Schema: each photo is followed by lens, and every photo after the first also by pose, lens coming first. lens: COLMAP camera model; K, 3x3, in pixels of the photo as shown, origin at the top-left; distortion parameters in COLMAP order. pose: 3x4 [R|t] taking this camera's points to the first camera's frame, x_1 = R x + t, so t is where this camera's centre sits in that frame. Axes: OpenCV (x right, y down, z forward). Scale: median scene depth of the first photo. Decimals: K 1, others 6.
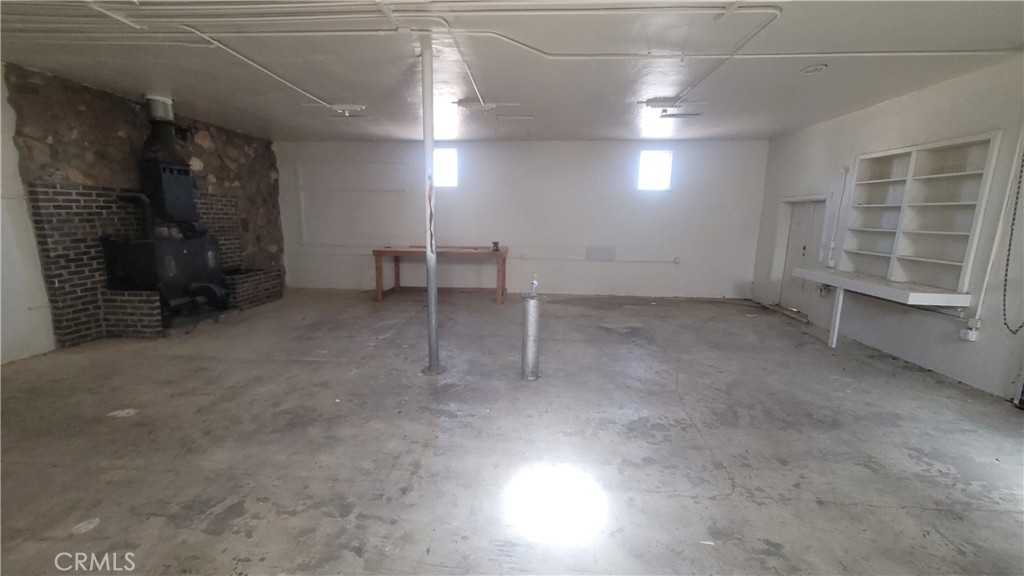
lens RADIAL K [[415.9, 0, 512.6], [0, 415.9, 292.8], [0, 0, 1]] dist [-0.001435, -0.000965]
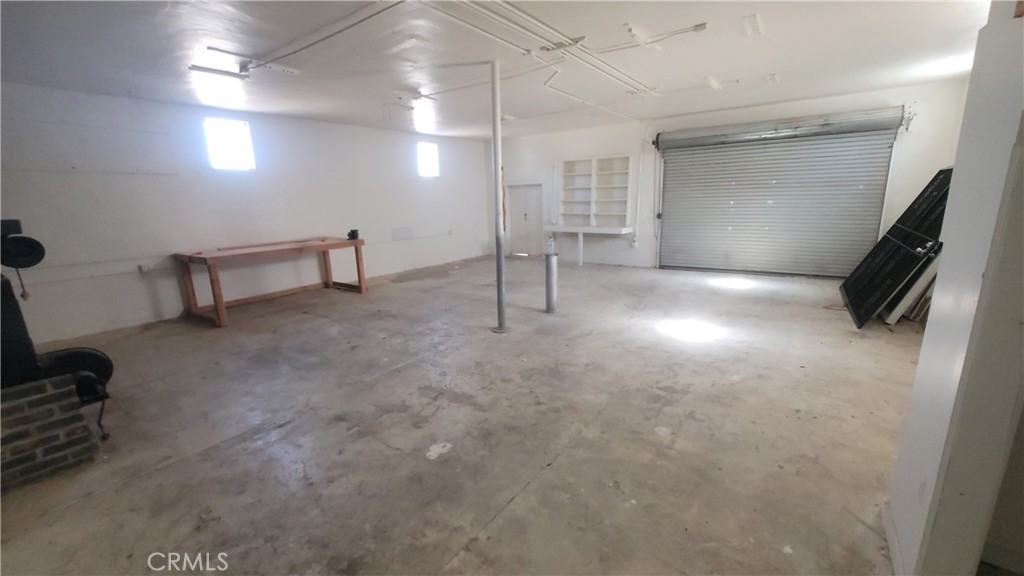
lens RADIAL K [[417.2, 0, 510.1], [0, 417.2, 293.2], [0, 0, 1]] dist [-0.005305, 0.003866]
pose [[0.532488, -0.219414, 0.817505, -1.160075], [0.187061, 0.972442, 0.139155, -0.081980], [-0.825509, 0.078825, 0.558857, 0.306818]]
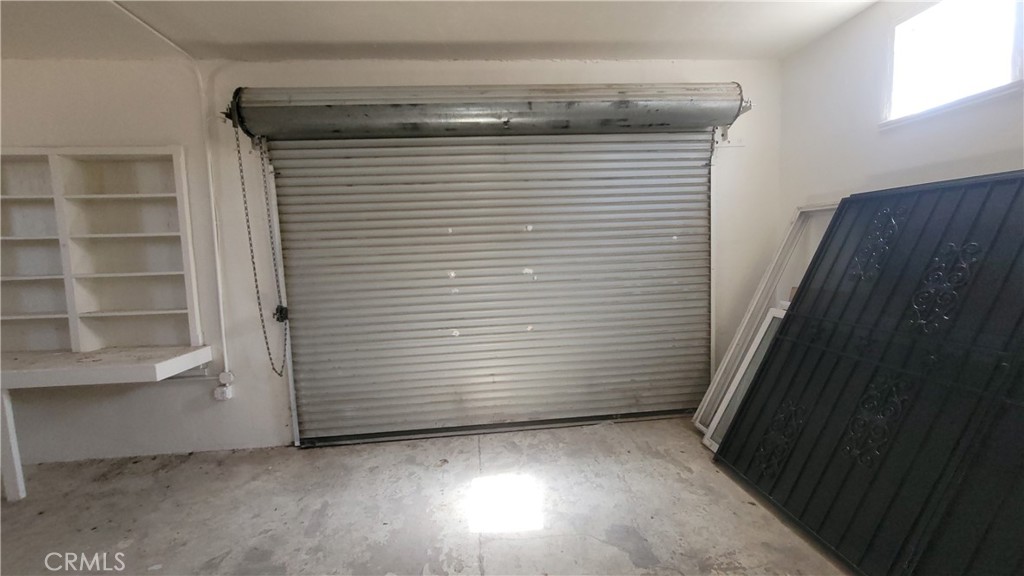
lens RADIAL K [[417.2, 0, 510.1], [0, 417.2, 293.2], [0, 0, 1]] dist [-0.005305, 0.003866]
pose [[-0.146675, -0.109095, 0.983150, 0.226230], [0.211148, 0.967540, 0.138864, -0.083050], [-0.966387, 0.227958, -0.118879, 0.499539]]
